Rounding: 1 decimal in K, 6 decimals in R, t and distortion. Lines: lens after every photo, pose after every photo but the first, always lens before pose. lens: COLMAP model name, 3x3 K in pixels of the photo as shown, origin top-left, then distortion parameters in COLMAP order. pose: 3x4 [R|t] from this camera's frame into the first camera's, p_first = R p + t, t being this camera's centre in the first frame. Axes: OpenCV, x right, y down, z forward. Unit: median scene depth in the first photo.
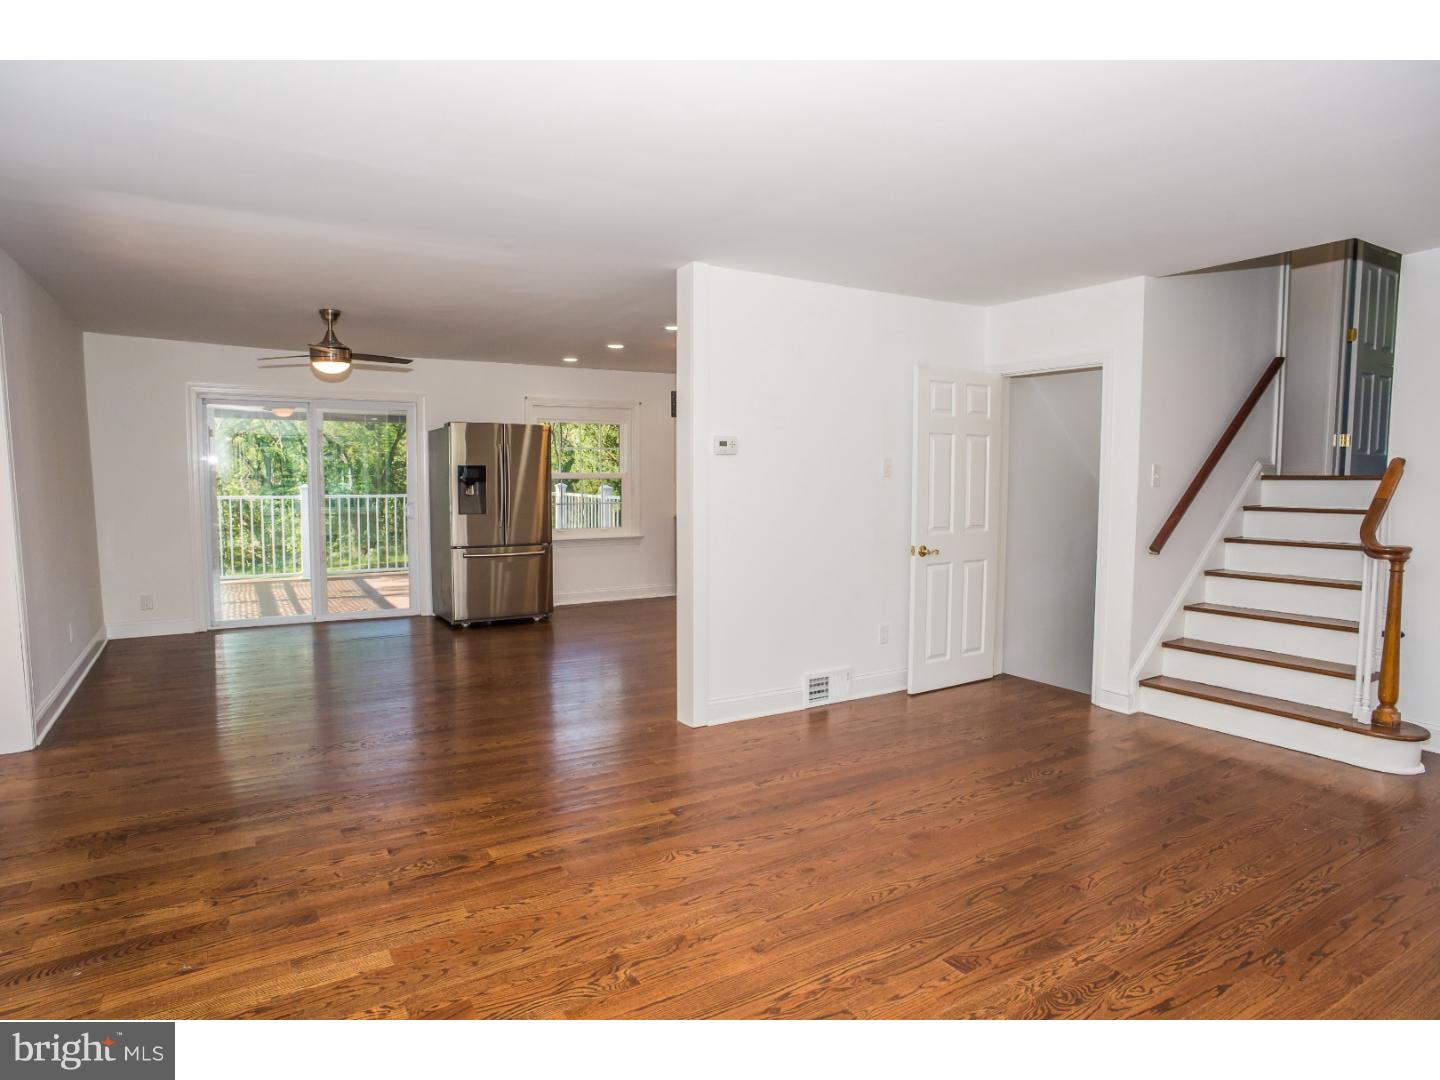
lens RADIAL K [[820.5, 0, 717.5], [0, 820.5, 541.2], [0, 0, 1]] dist [-0.044807, 0.004890]
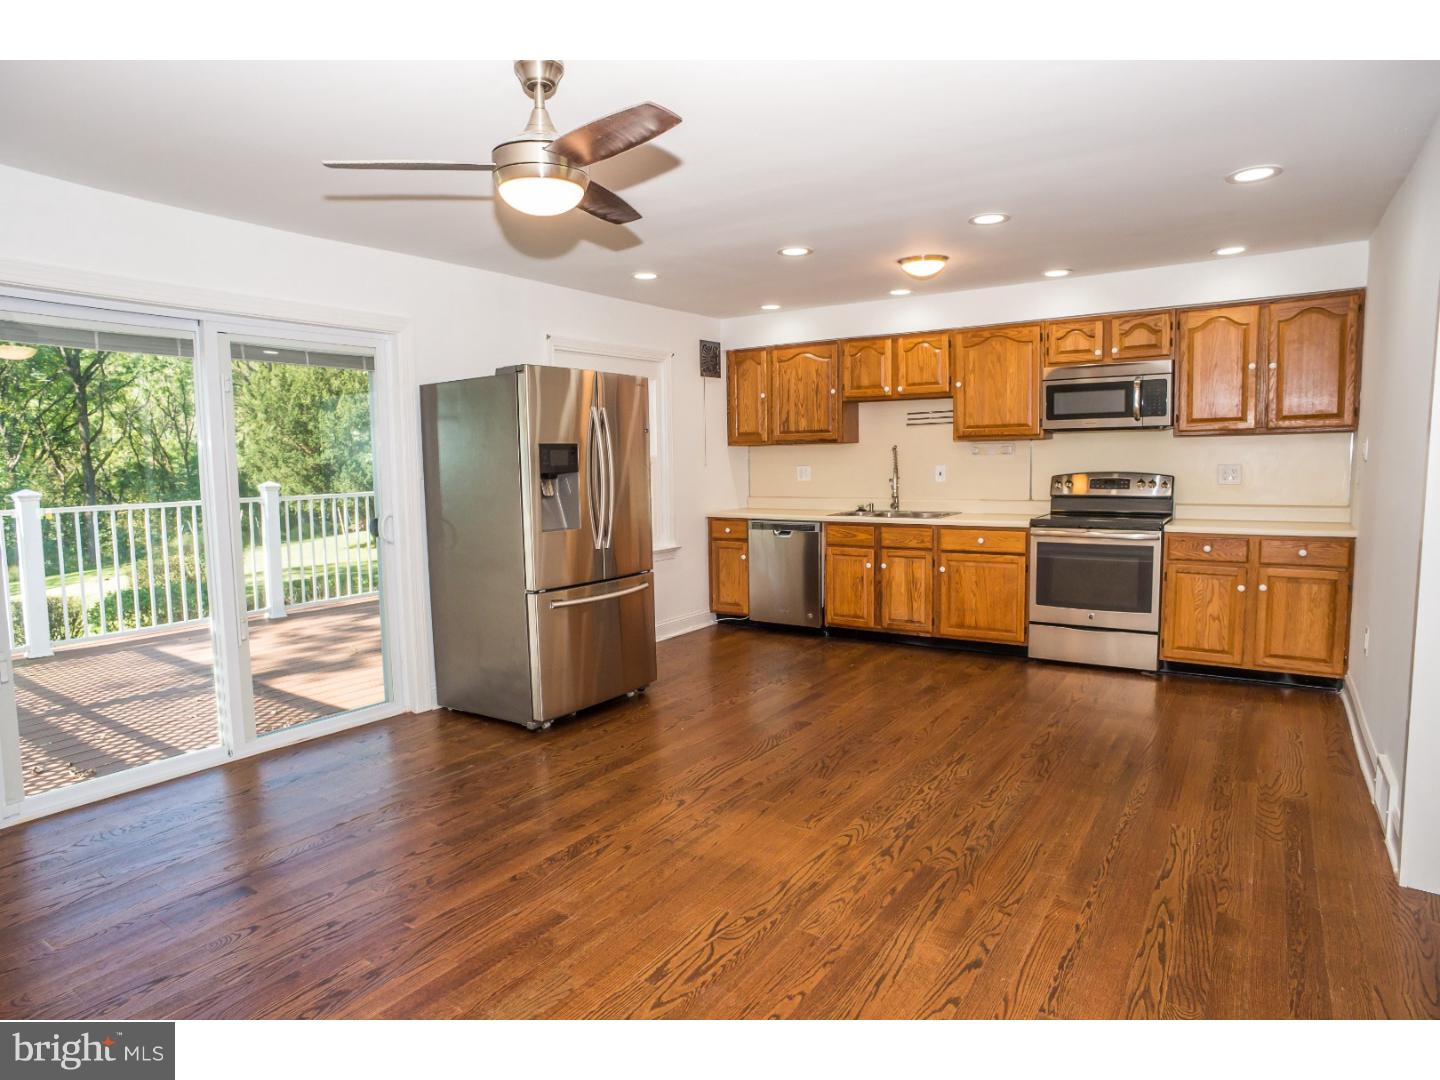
lens RADIAL K [[820.5, 0, 711.8], [0, 820.5, 534.4], [0, 0, 1]] dist [-0.044807, 0.004890]
pose [[0.915465, -0.056459, 0.398418, -0.412548], [0.053860, 0.998391, 0.017724, -0.033101], [-0.398778, 0.005233, 0.917033, 0.422232]]
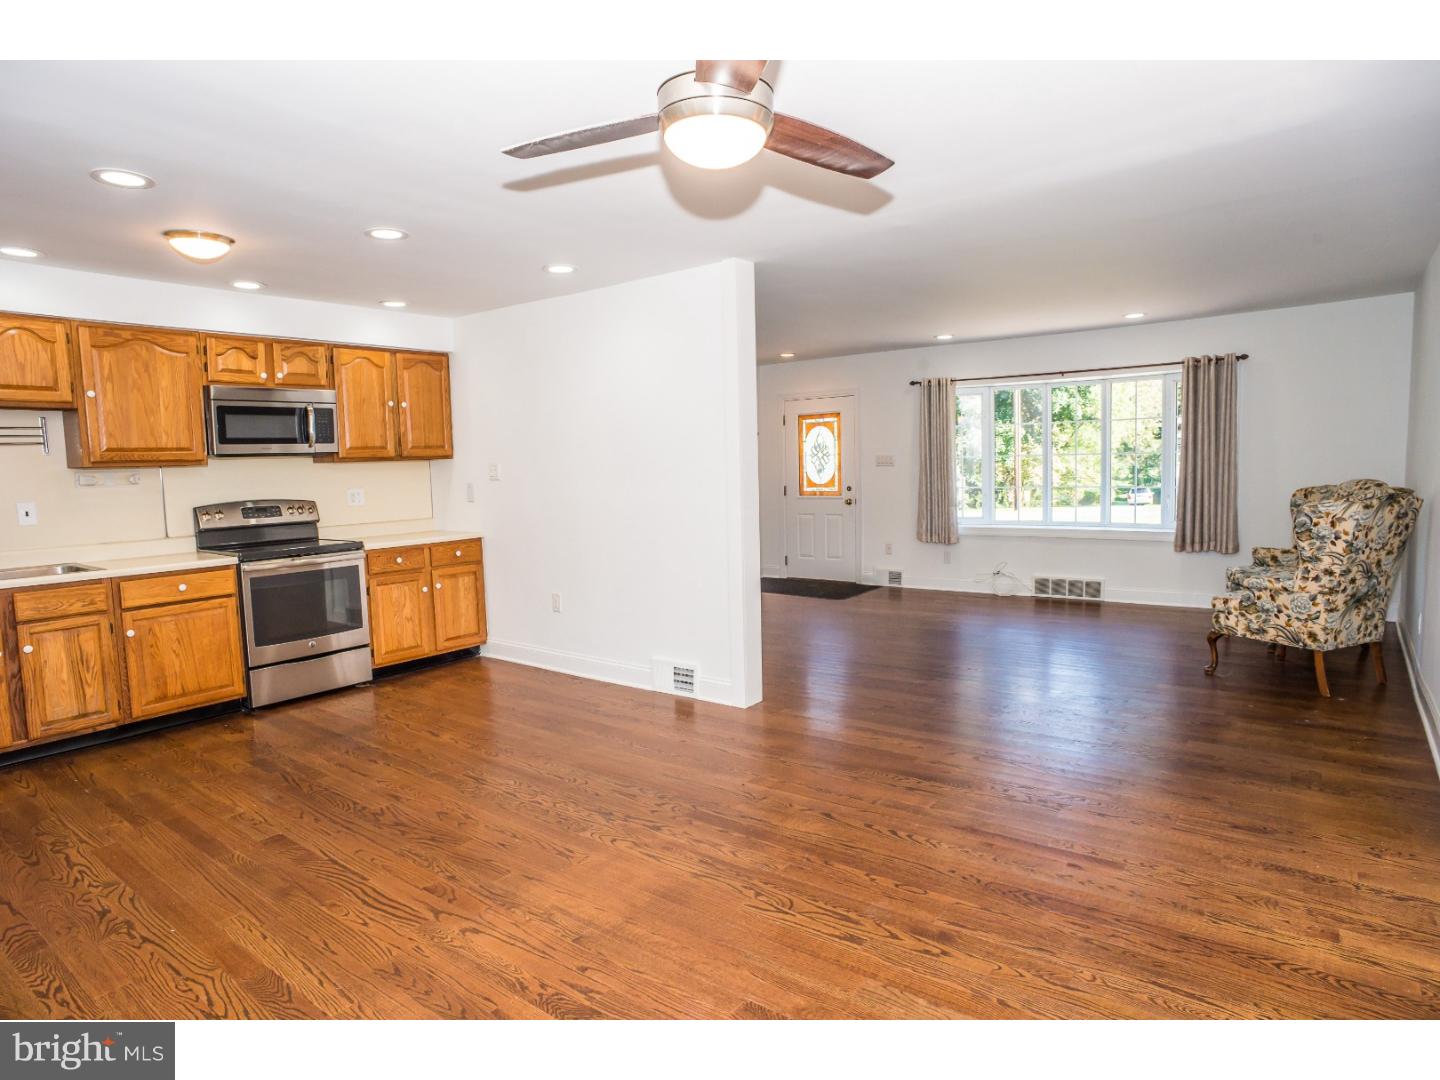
lens RADIAL K [[820.5, 0, 710.0], [0, 820.5, 539.1], [0, 0, 1]] dist [-0.044807, 0.004890]
pose [[-0.320860, -0.080277, 0.943718, -0.586475], [0.106817, 0.986977, 0.120274, -0.067217], [-0.941084, 0.139396, -0.308107, 0.815922]]
